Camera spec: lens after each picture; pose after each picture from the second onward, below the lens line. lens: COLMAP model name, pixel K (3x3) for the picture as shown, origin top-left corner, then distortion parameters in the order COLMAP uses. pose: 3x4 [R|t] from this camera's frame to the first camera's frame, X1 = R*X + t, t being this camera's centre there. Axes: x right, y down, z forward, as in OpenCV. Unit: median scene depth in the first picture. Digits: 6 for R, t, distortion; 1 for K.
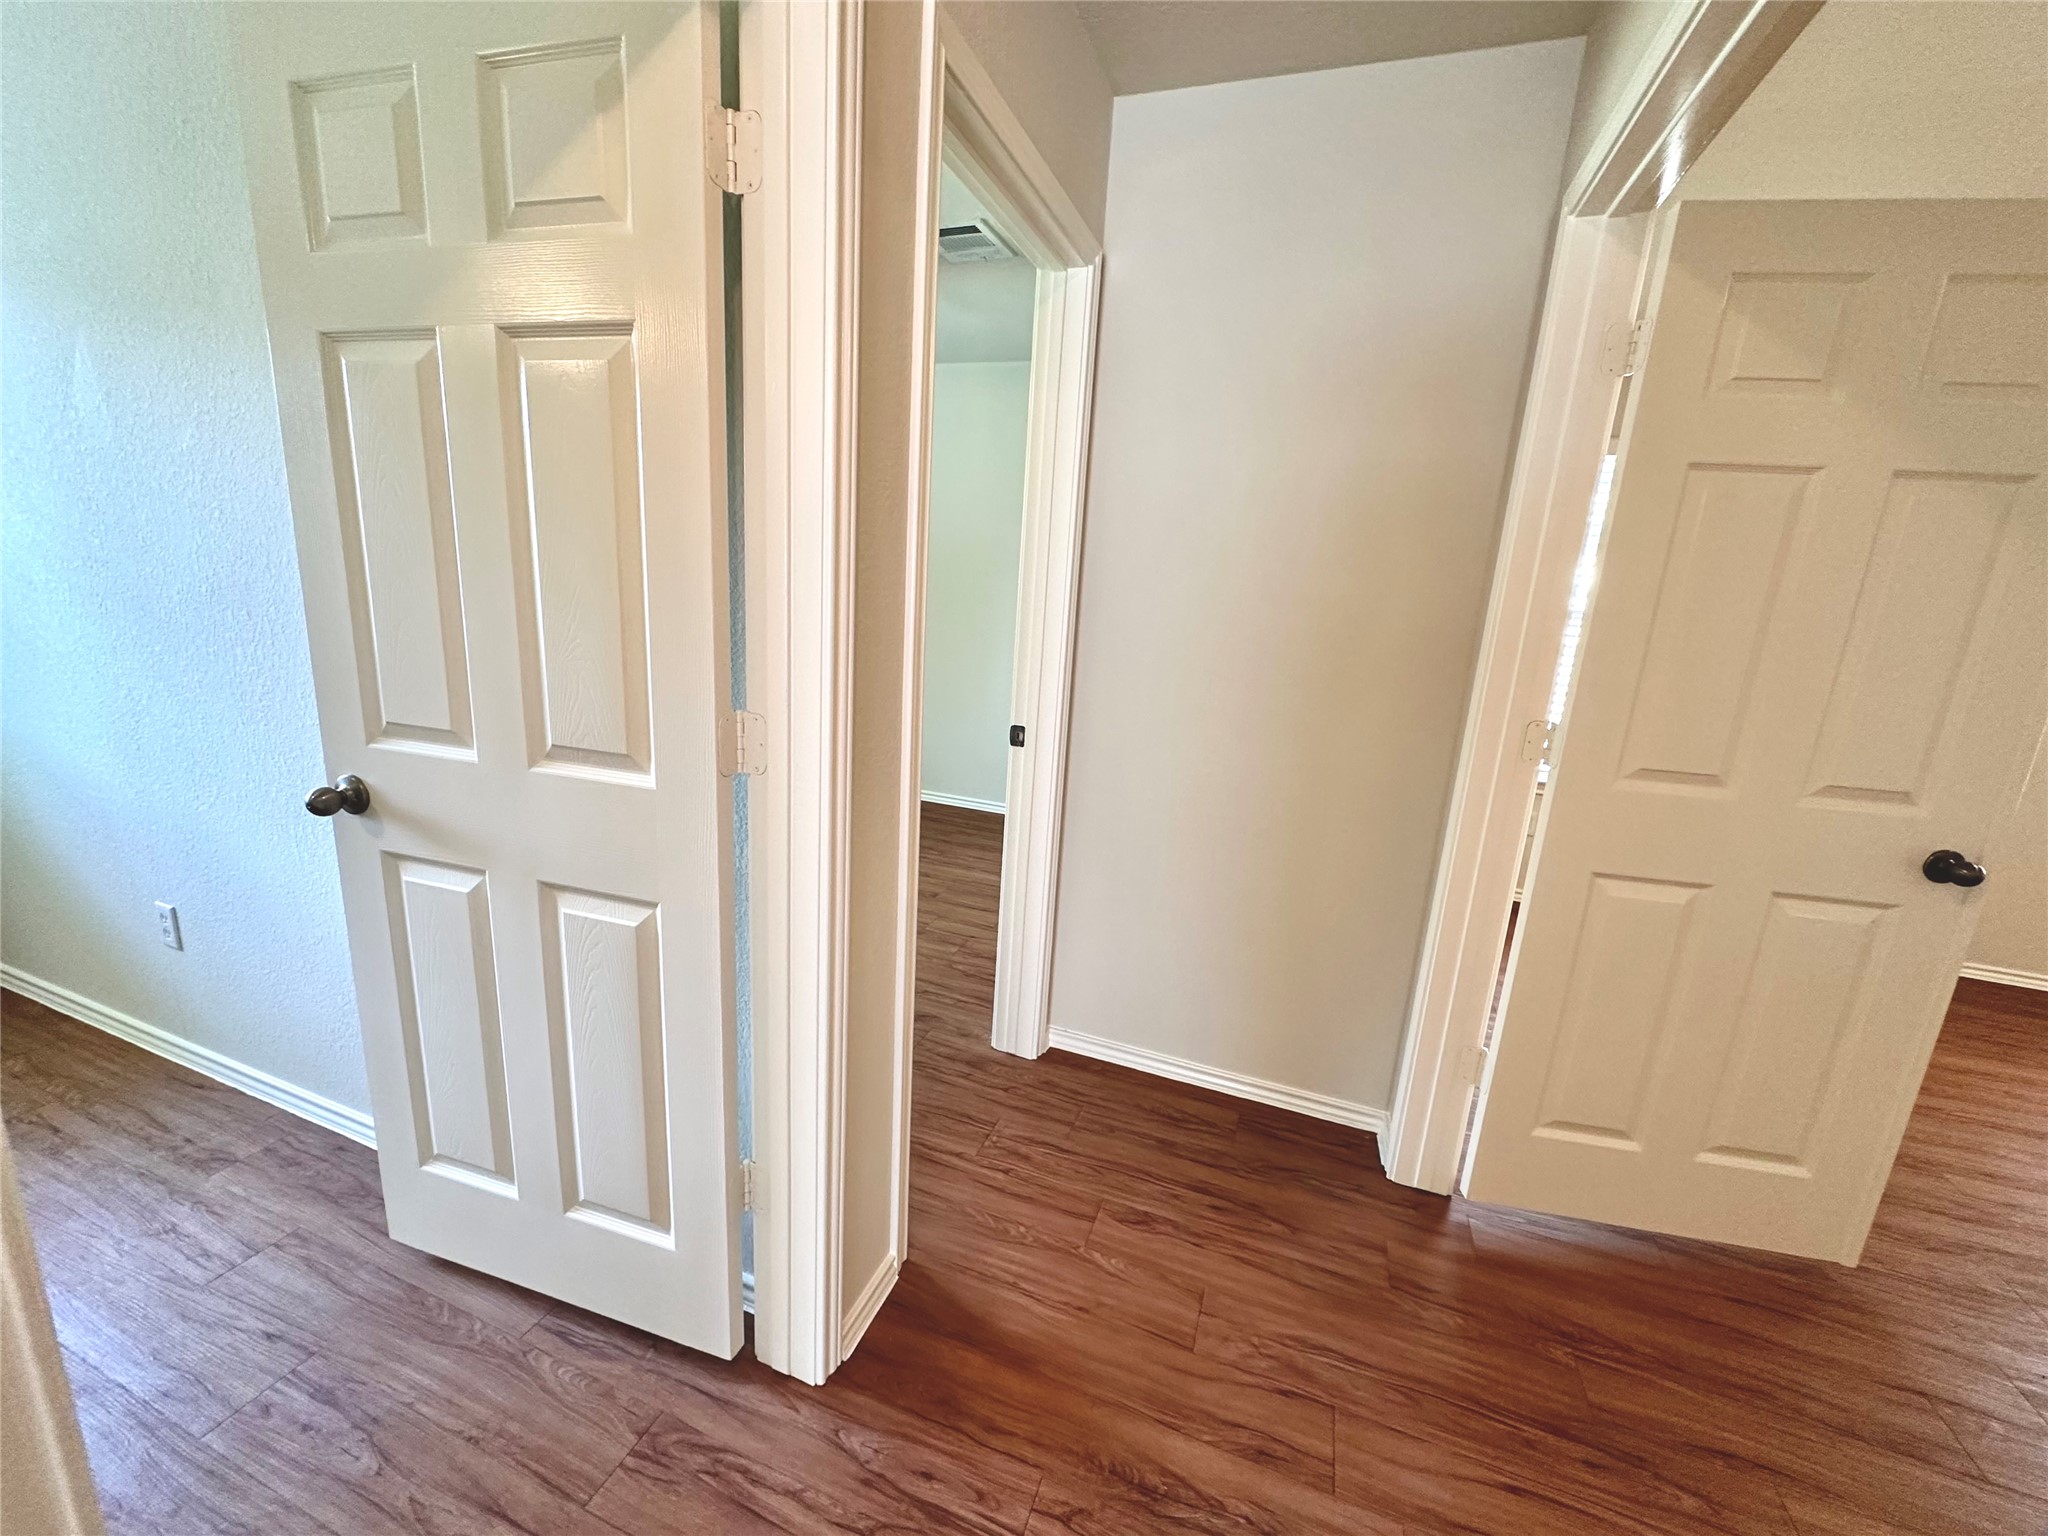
lens RADIAL K [[812.5, 0, 1022.8], [0, 812.5, 765.8], [0, 0, 1]] dist [-0.003868, -0.000076]
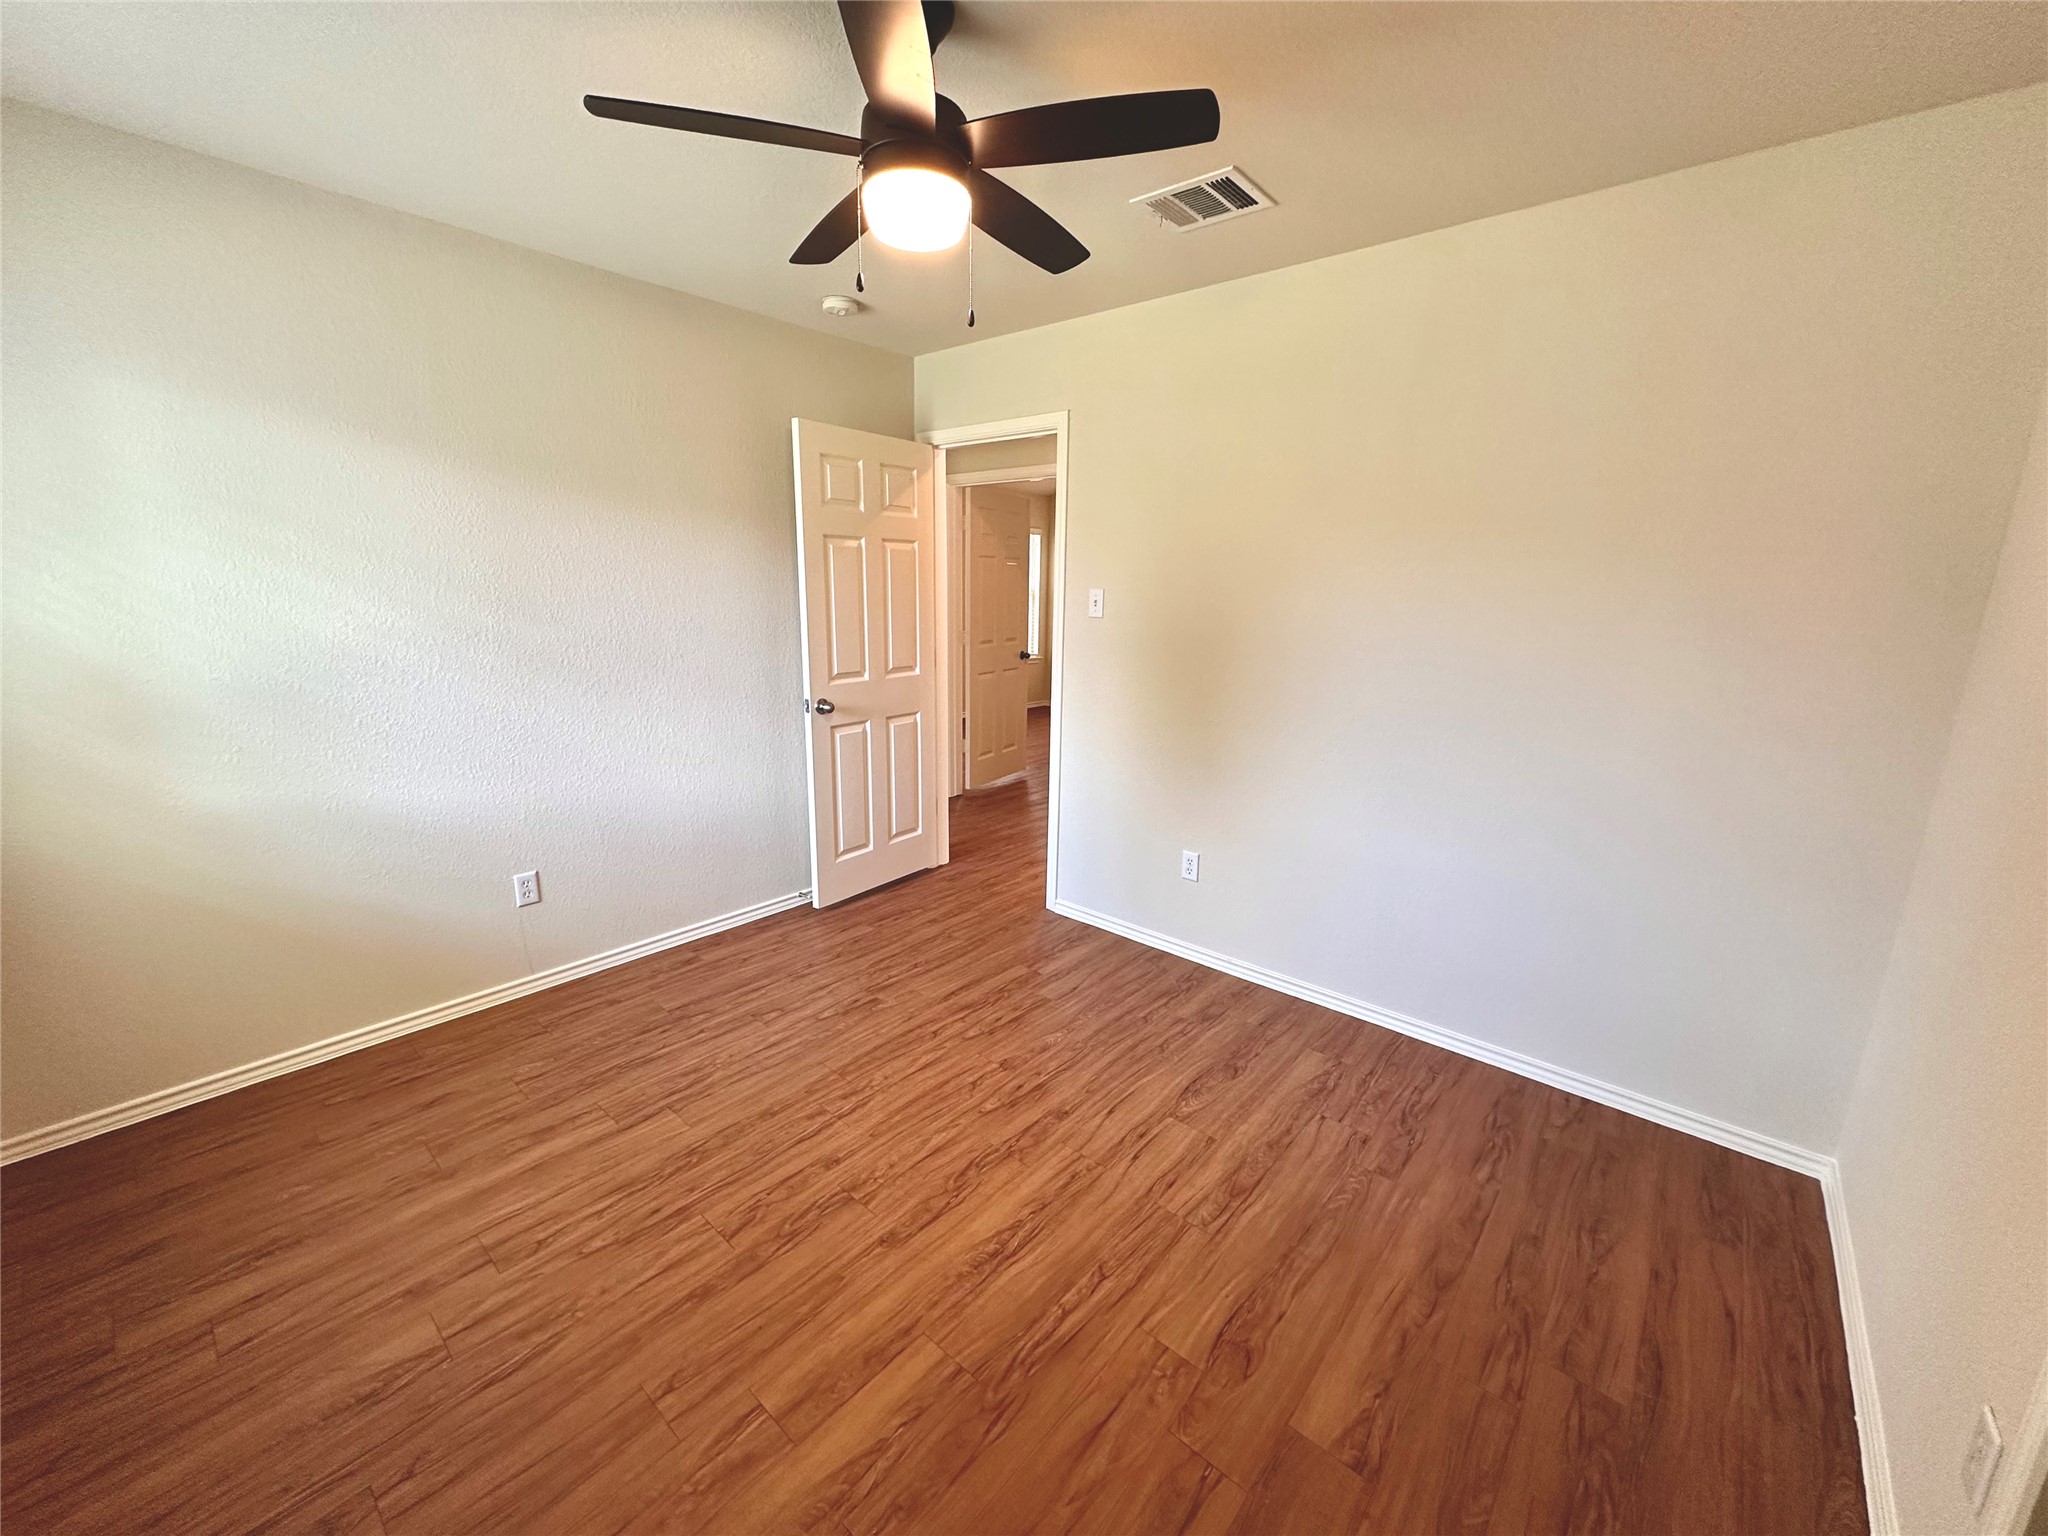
lens RADIAL K [[812.5, 0, 1027.8], [0, 812.5, 766.3], [0, 0, 1]] dist [-0.003868, -0.000076]
pose [[0.349398, -0.261910, 0.899624, -2.931656], [0.216508, 0.956721, 0.194444, -0.141099], [-0.911617, 0.126837, 0.390982, -0.569234]]
